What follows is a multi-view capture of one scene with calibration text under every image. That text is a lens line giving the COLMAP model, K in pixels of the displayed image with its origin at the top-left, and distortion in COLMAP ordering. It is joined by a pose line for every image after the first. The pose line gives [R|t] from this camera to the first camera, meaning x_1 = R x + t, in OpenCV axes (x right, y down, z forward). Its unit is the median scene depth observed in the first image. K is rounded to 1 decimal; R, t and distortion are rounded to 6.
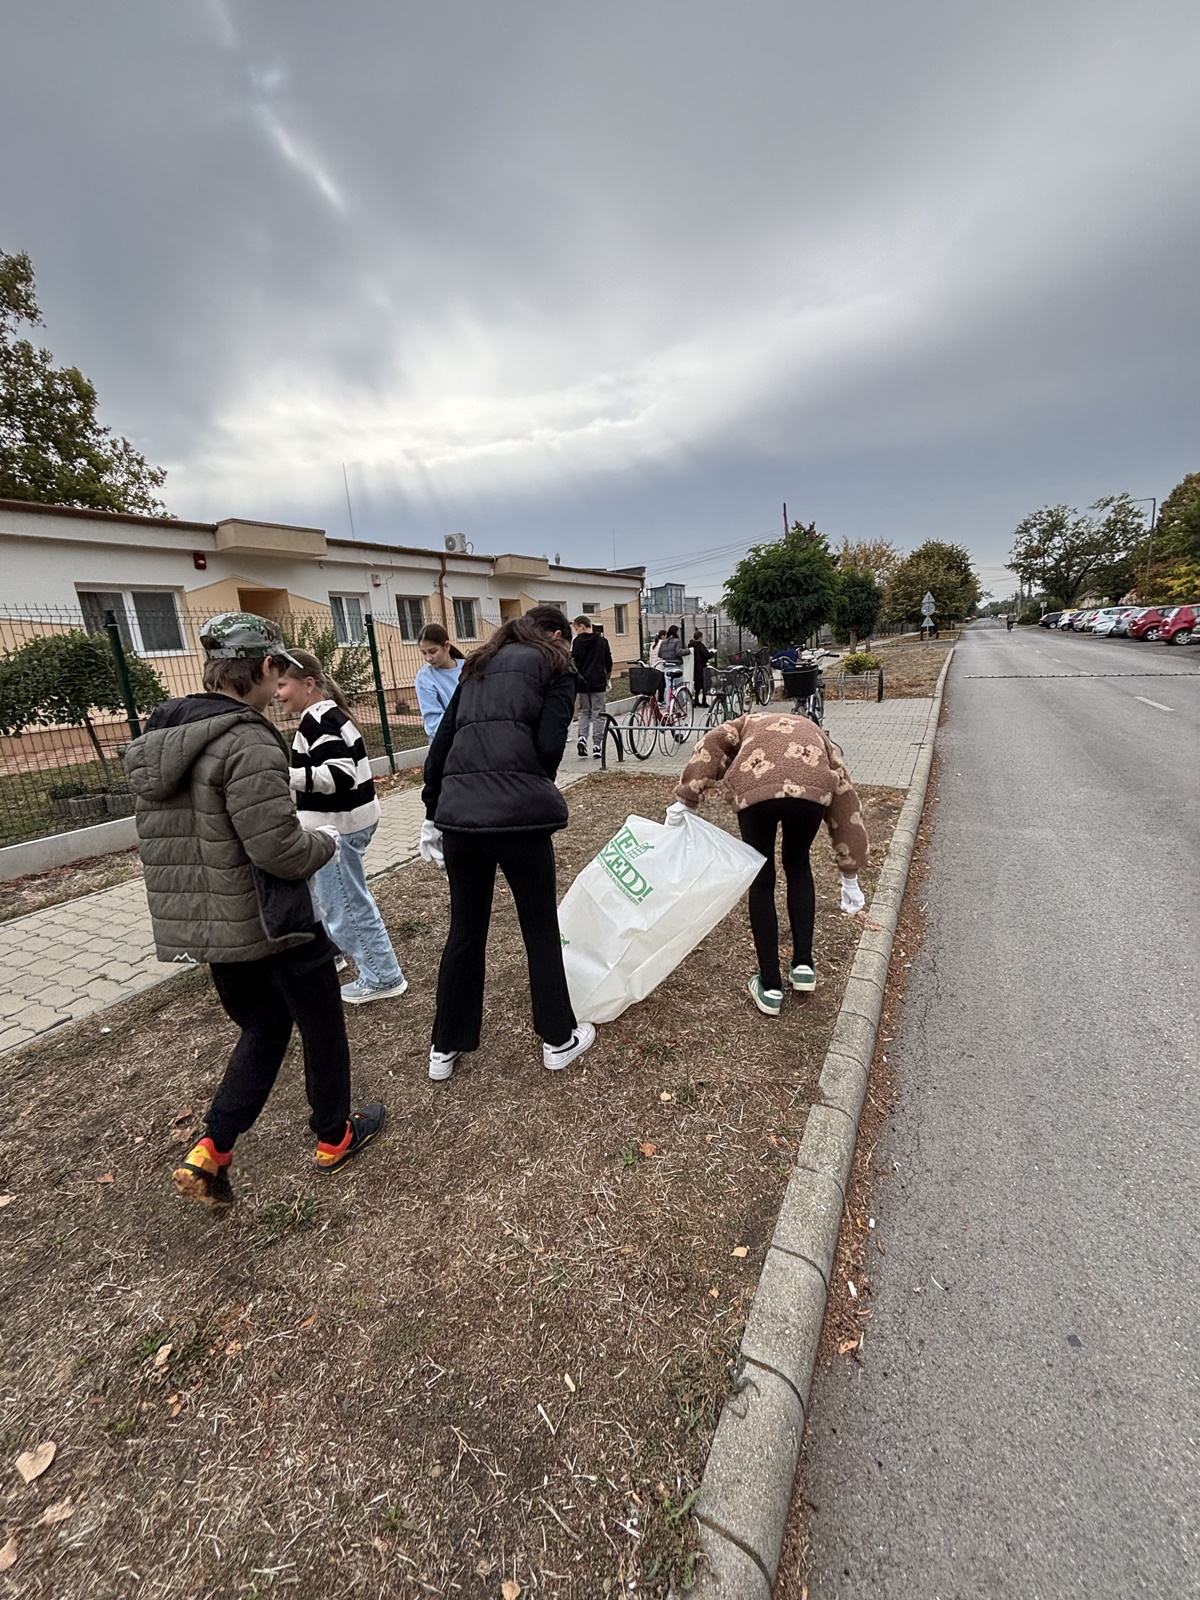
lens RADIAL K [[644.0, 0, 601.4], [0, 644.0, 793.0], [0, 0, 1]] dist [-0.021358, 0.011695]
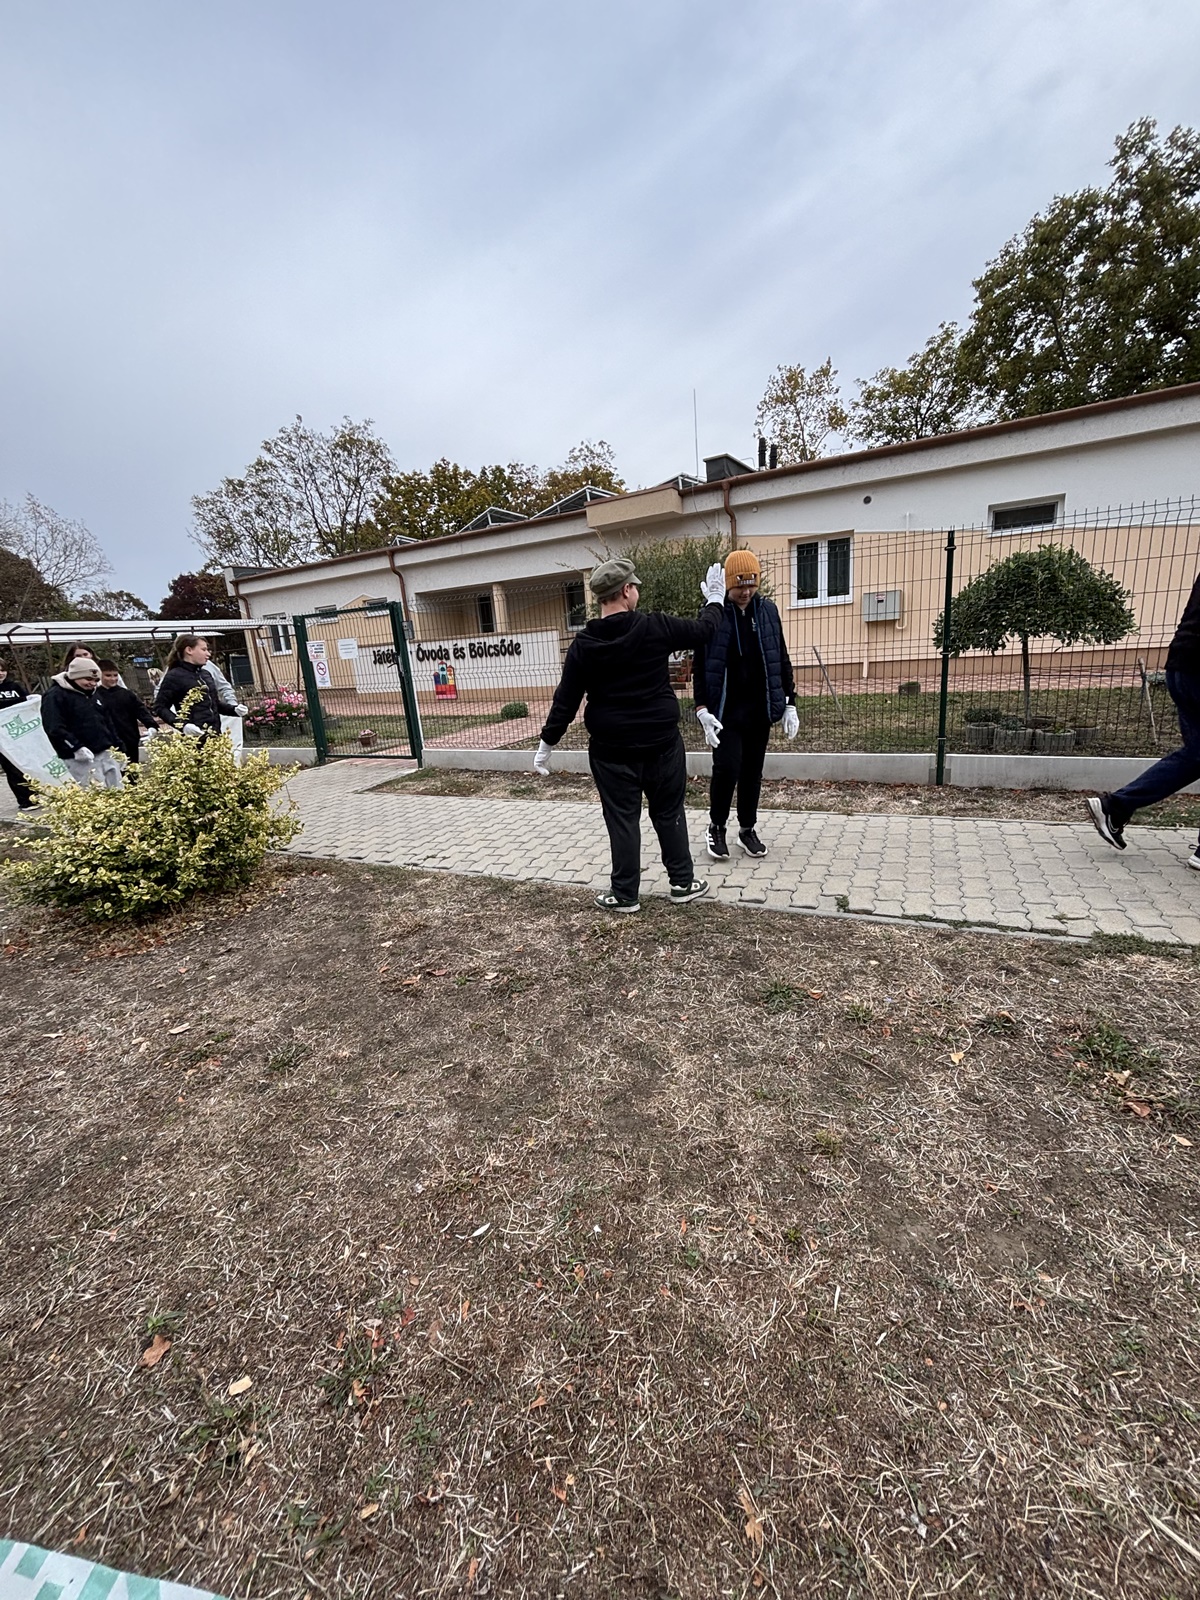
lens RADIAL K [[633.1, 0, 600.8], [0, 633.1, 798.5], [0, 0, 1]] dist [0.012991, -0.000026]
pose [[0.002957, 0.300451, -0.953793, 0.058612], [-0.150351, 0.943088, 0.296612, -0.032871], [0.988628, 0.142527, 0.047962, 0.143424]]
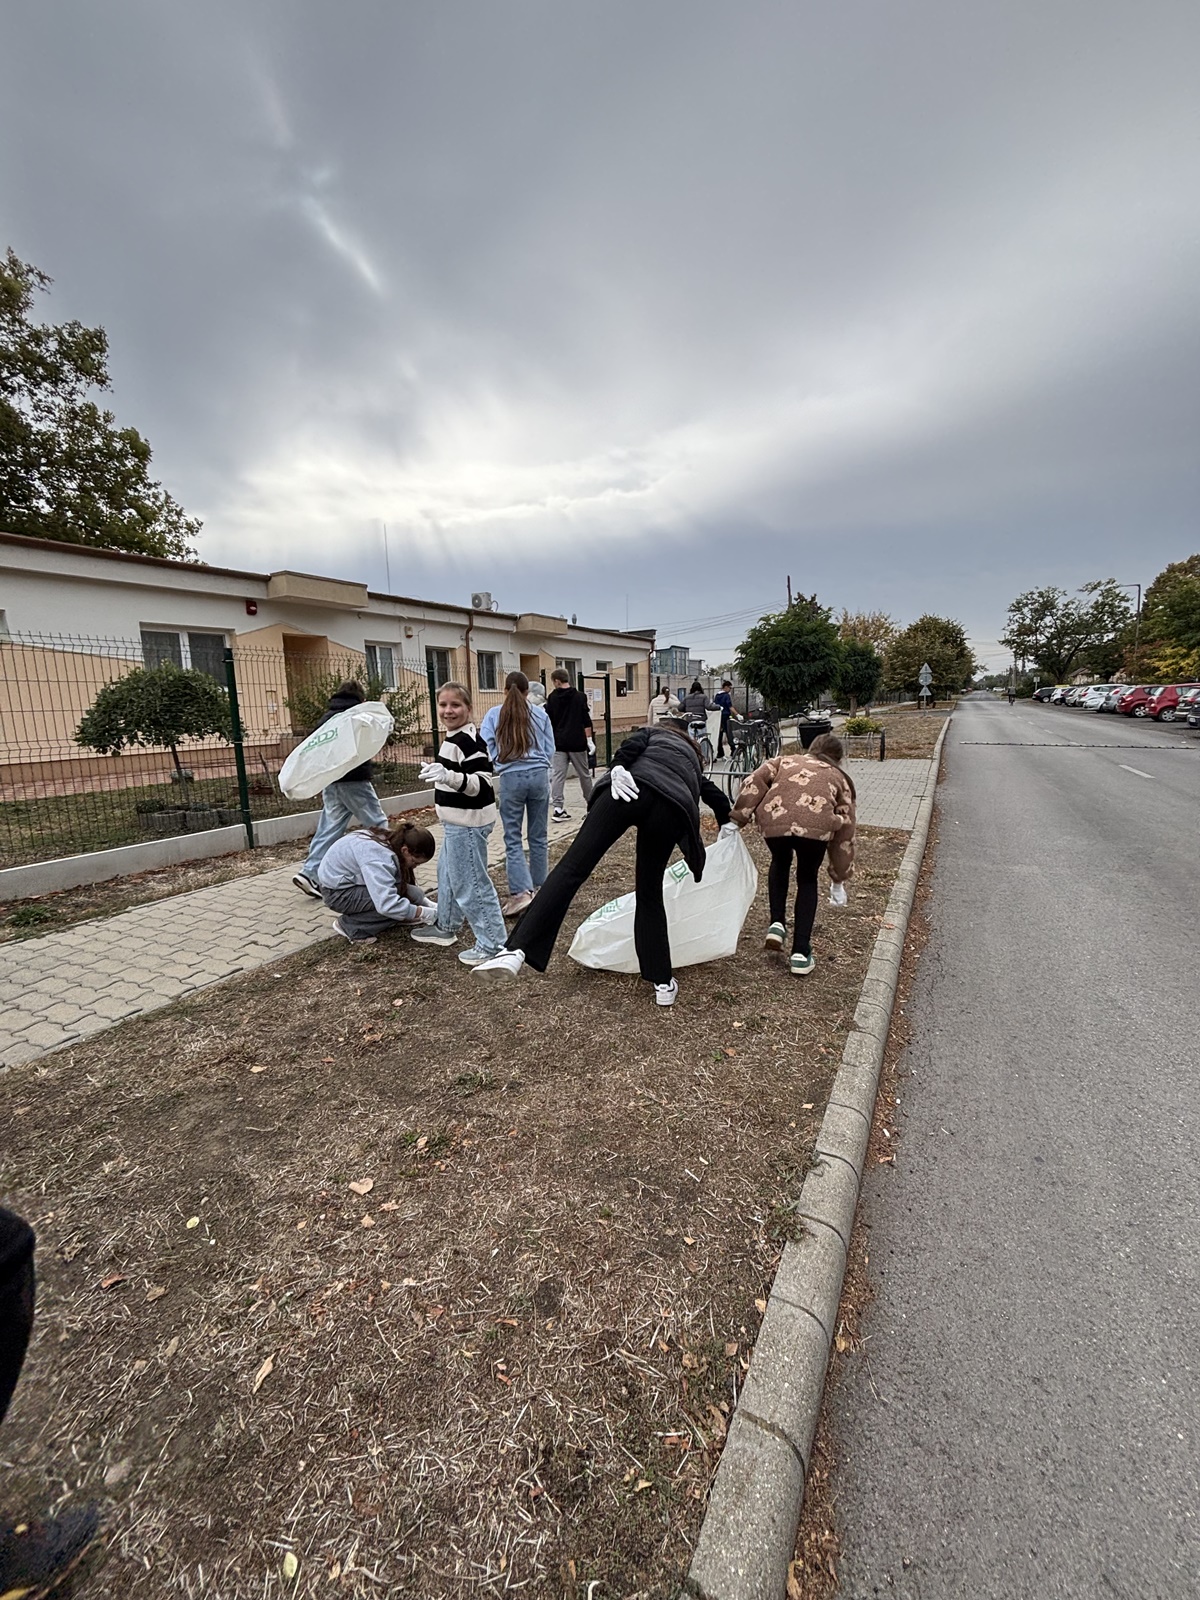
lens RADIAL K [[640.5, 0, 598.1], [0, 640.5, 801.8], [0, 0, 1]] dist [-0.006814, -0.000166]
pose [[0.999209, 0.039756, -0.001117, -0.023464], [-0.039733, 0.996578, -0.072478, 0.014245], [-0.001769, 0.072465, 0.997369, -0.040024]]
